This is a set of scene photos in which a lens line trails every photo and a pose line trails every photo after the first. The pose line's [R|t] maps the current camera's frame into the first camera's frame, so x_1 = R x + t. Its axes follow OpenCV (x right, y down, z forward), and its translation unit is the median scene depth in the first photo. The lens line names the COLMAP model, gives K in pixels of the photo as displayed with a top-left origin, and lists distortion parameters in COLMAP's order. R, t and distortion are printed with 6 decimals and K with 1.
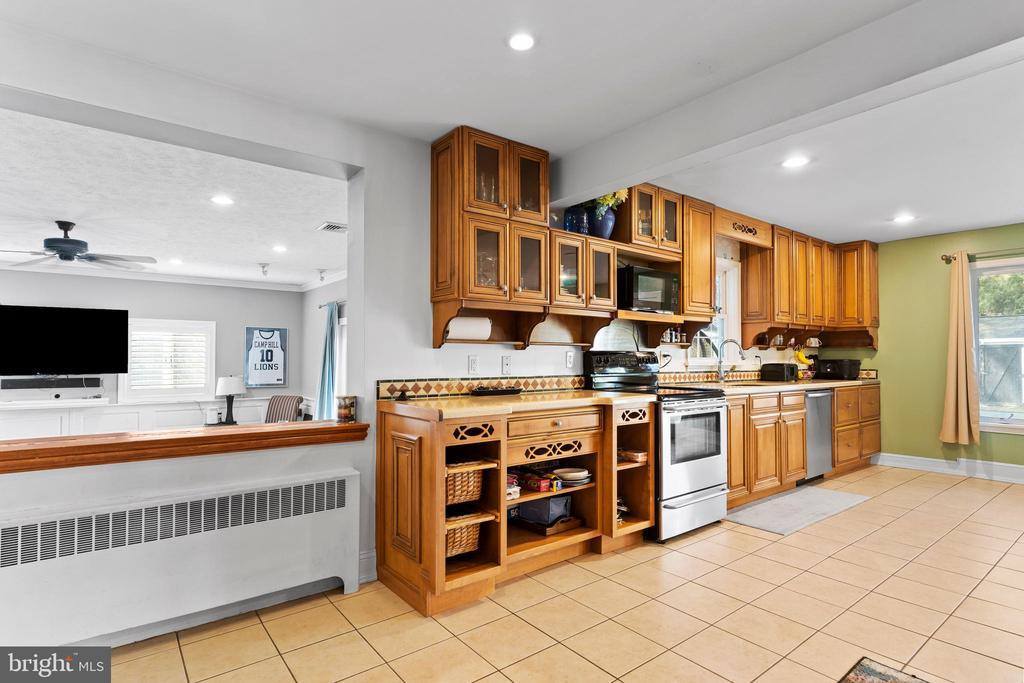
lens RADIAL K [[525.0, 0, 512.0], [0, 525.0, 351.2], [0, 0, 1]] dist [-0.001350, -0.000017]
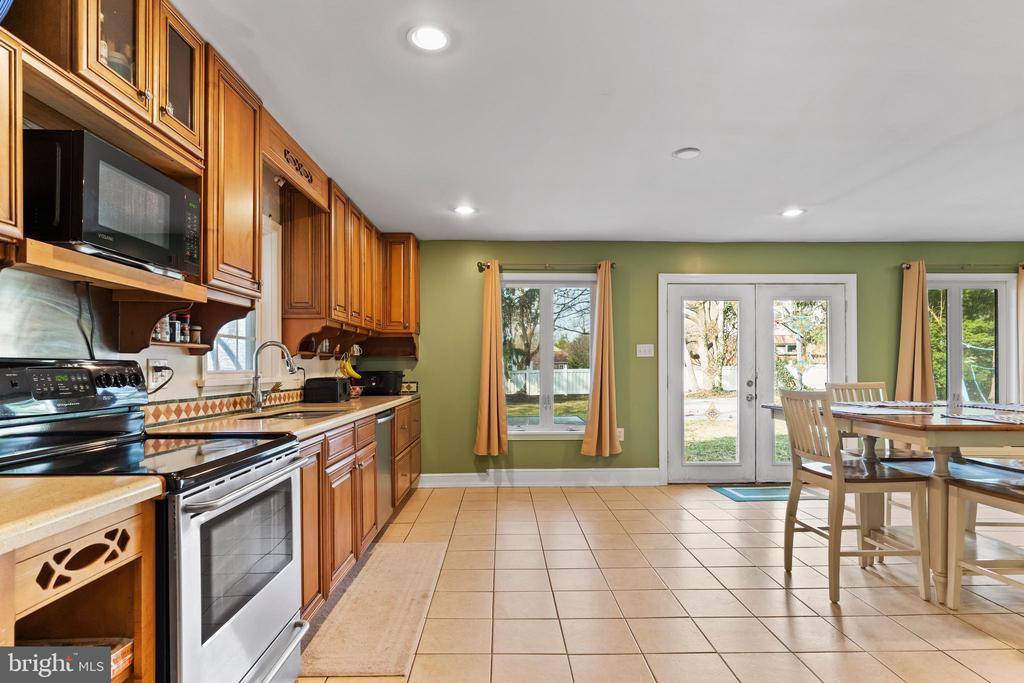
lens RADIAL K [[529.8, 0, 512.0], [0, 529.8, 364.2], [0, 0, 1]] dist [-0.003773, -0.000543]
pose [[0.603277, -0.000116, 0.797532, 0.099143], [-0.004856, 0.999981, 0.003819, 0.001016], [-0.797517, -0.006177, 0.603265, 0.452217]]
